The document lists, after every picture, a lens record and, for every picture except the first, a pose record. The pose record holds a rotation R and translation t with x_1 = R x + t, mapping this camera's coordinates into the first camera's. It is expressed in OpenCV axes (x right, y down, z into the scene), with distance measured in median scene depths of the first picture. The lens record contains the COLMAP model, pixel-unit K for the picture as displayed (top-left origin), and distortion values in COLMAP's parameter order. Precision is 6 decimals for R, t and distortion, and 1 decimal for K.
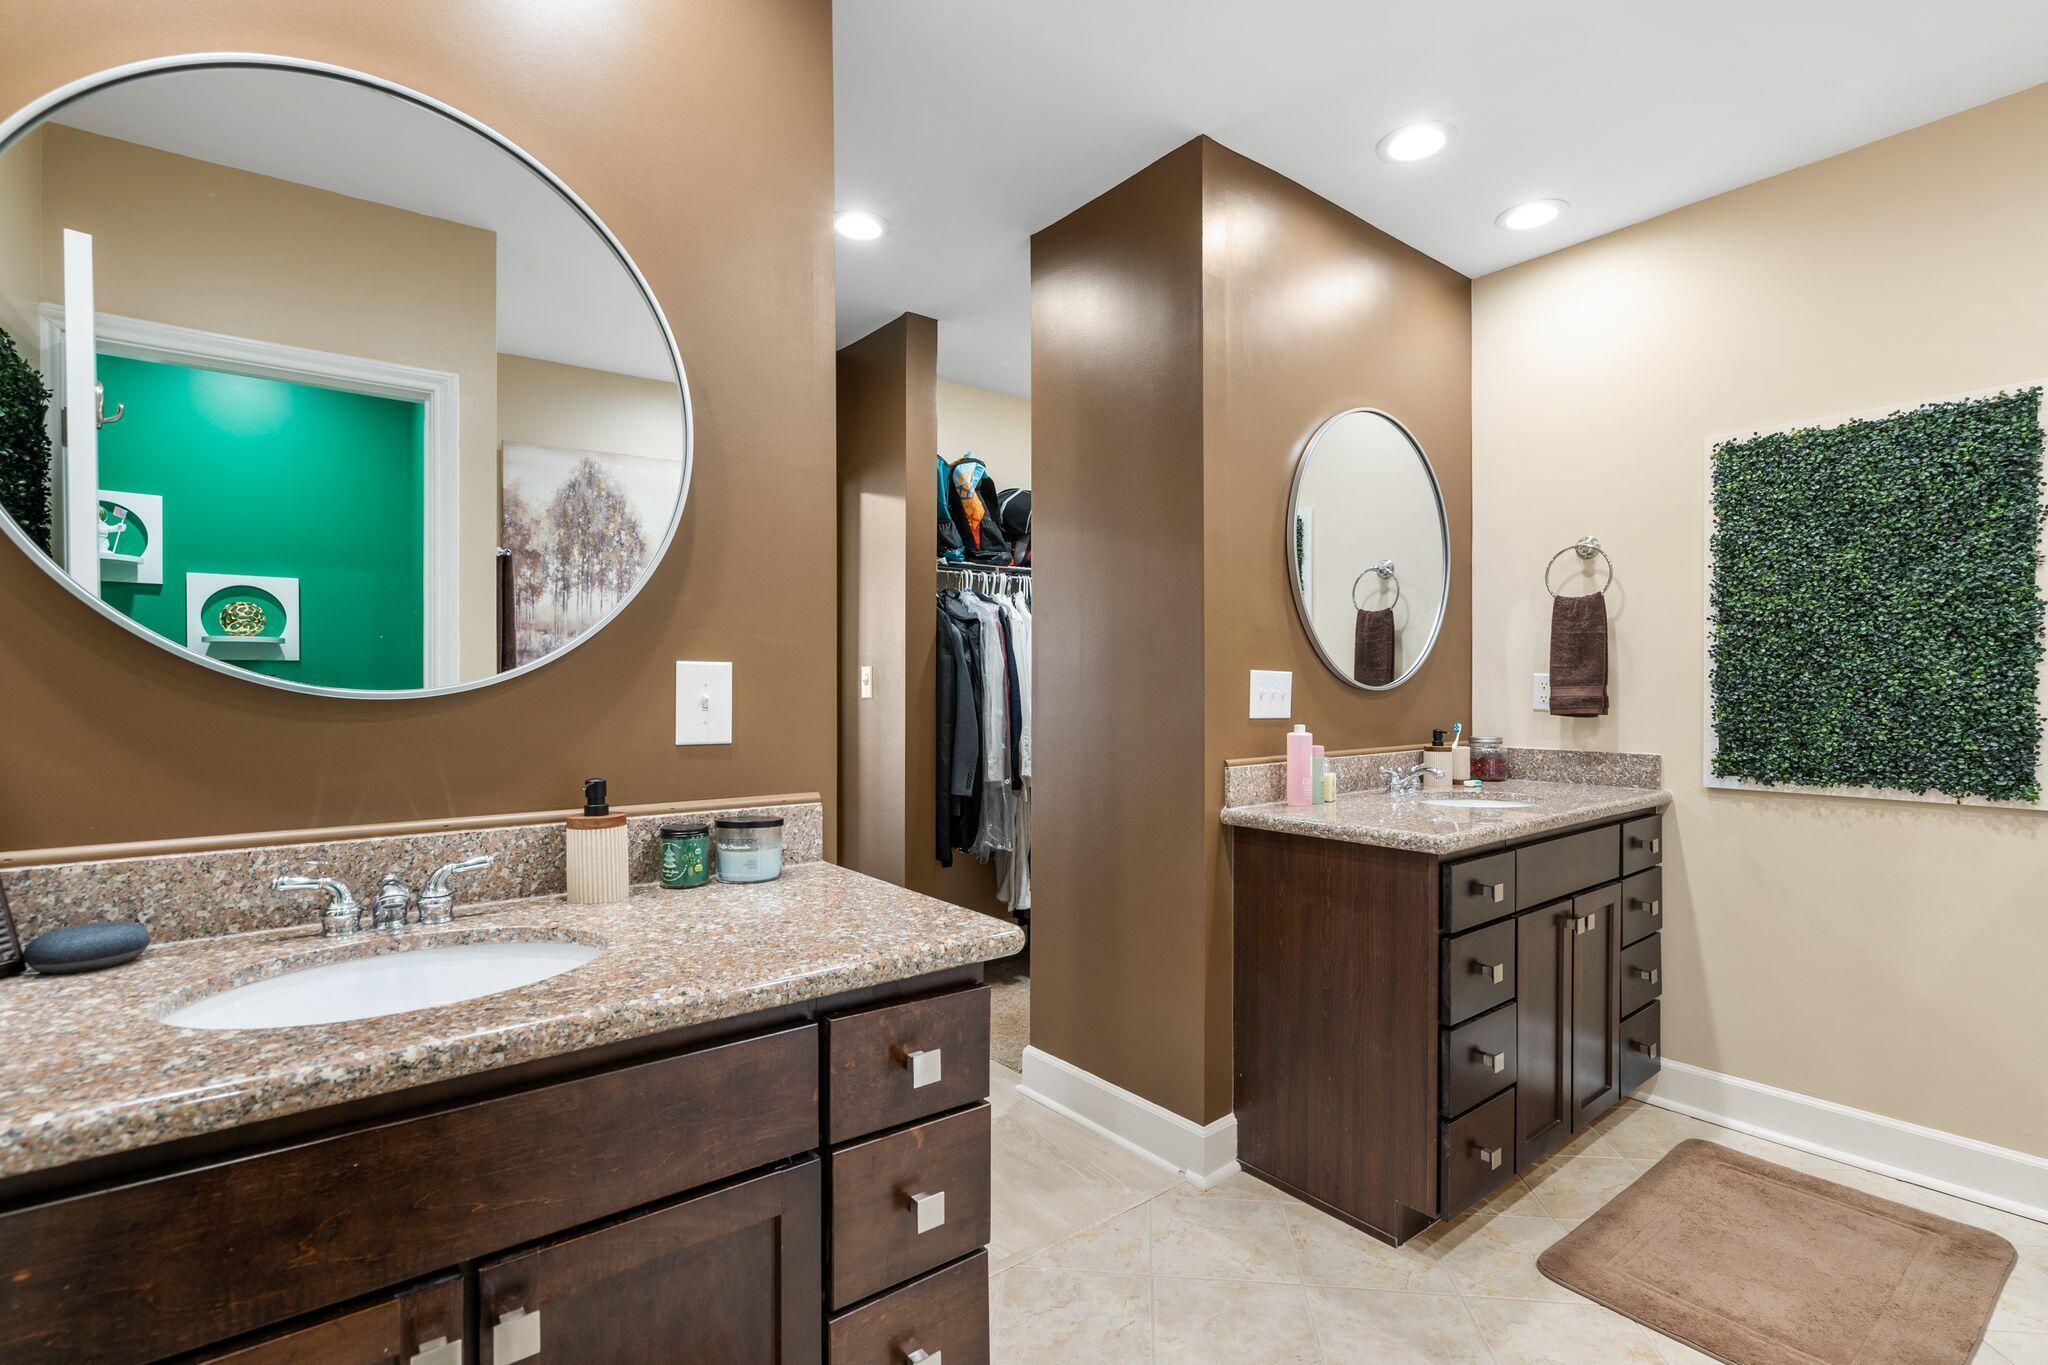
lens RADIAL K [[936.4, 0, 1027.6], [0, 936.4, 692.9], [0, 0, 1]] dist [0.012611, 0.000170]
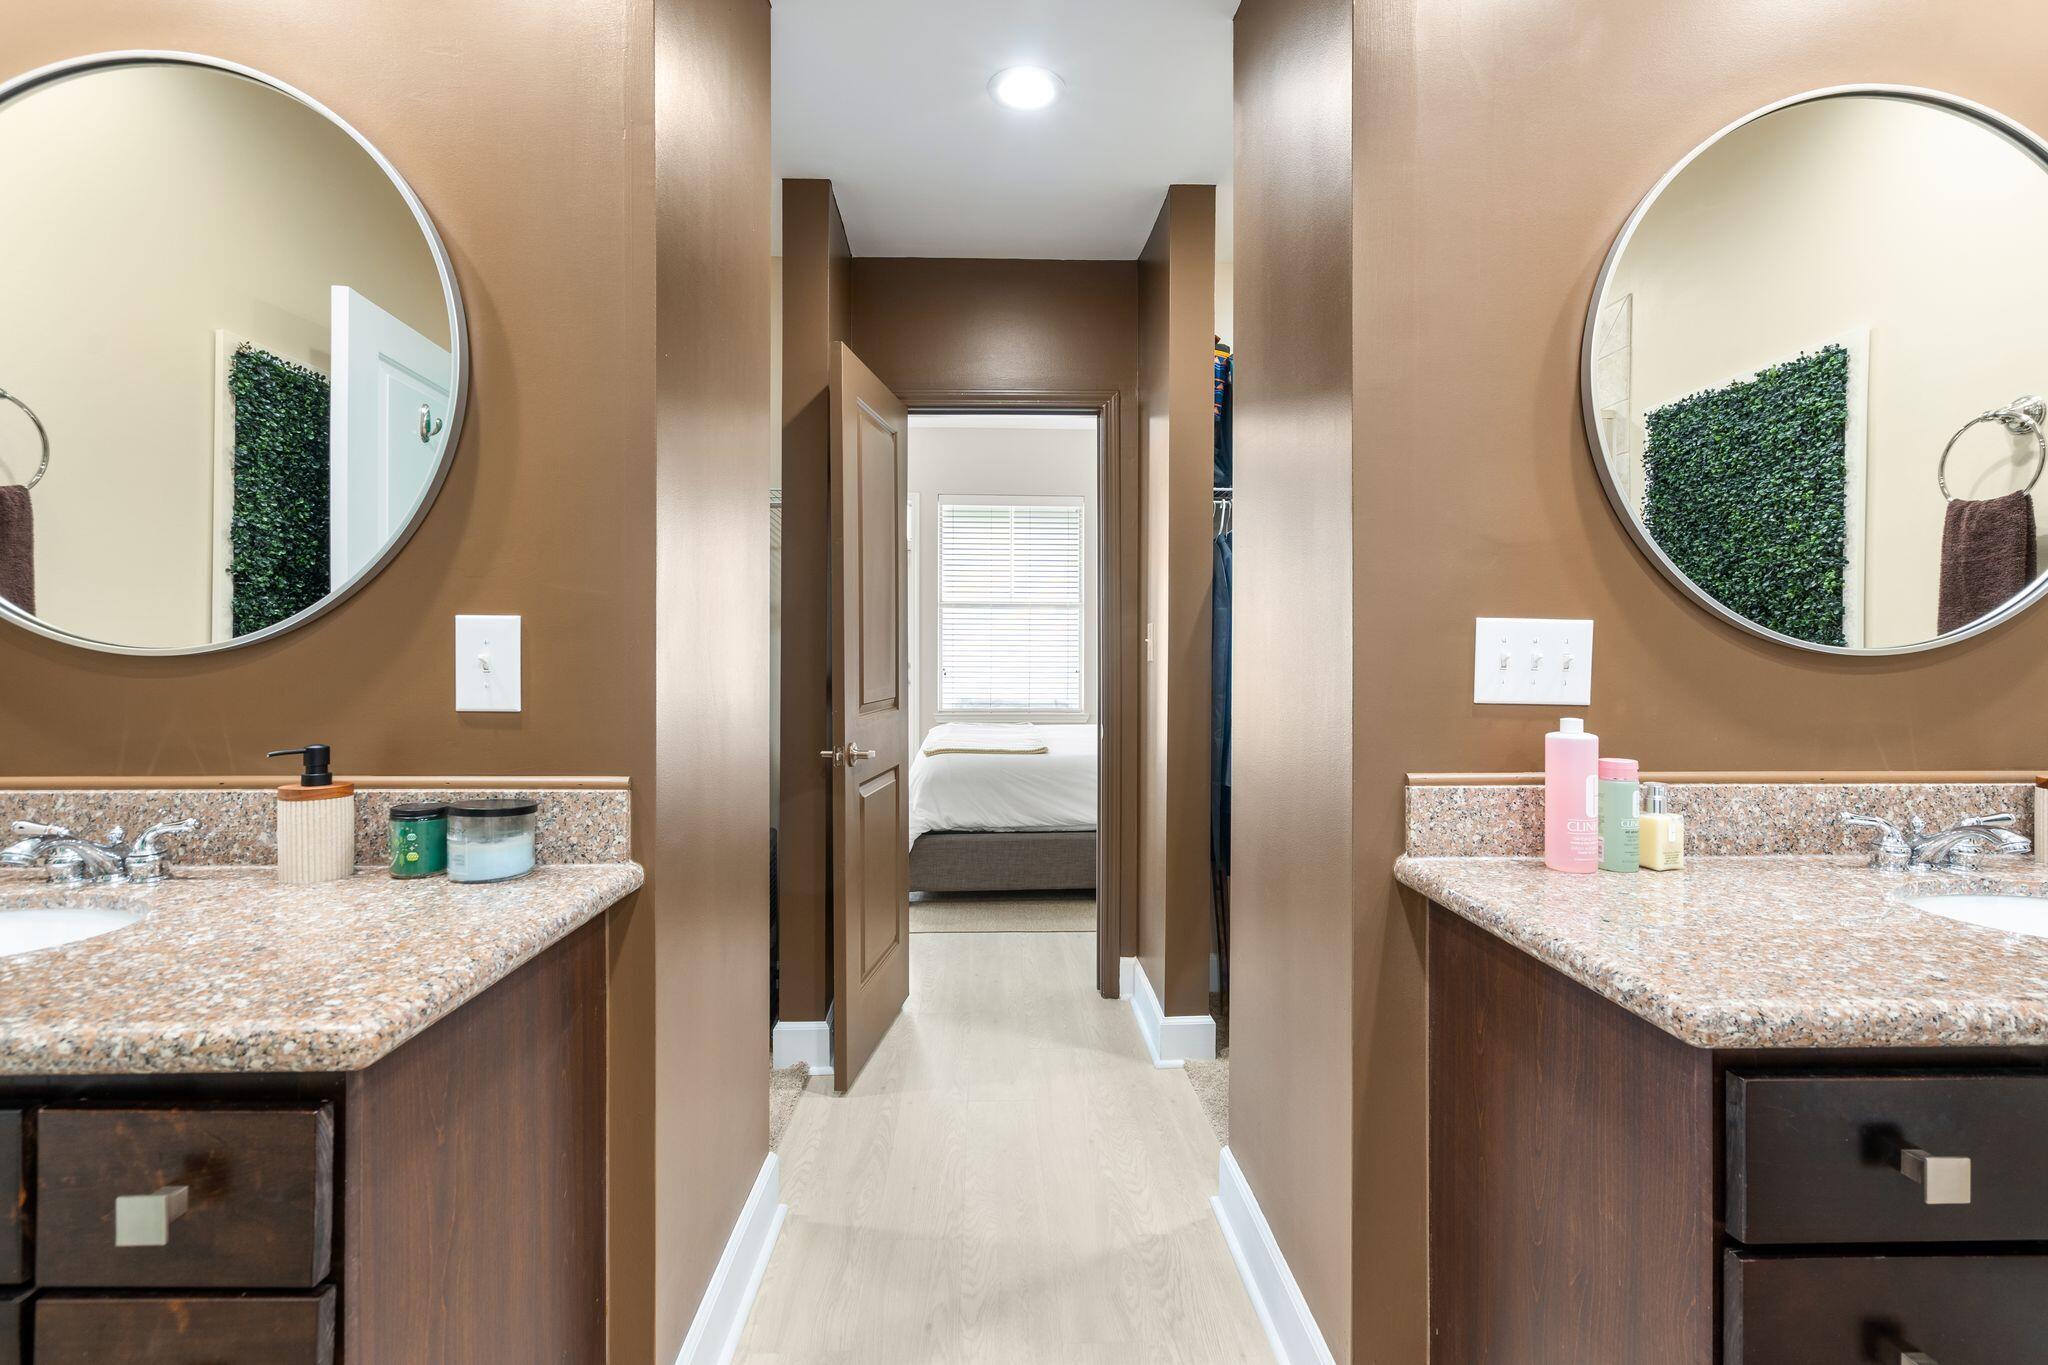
lens RADIAL K [[936.4, 0, 1020.2], [0, 936.4, 661.8], [0, 0, 1]] dist [0.012611, 0.000170]
pose [[0.801693, 0.008101, -0.597682, 0.582811], [-0.006498, 0.999967, 0.004837, 0.002198], [0.597701, 0.000006, 0.801719, 0.625933]]
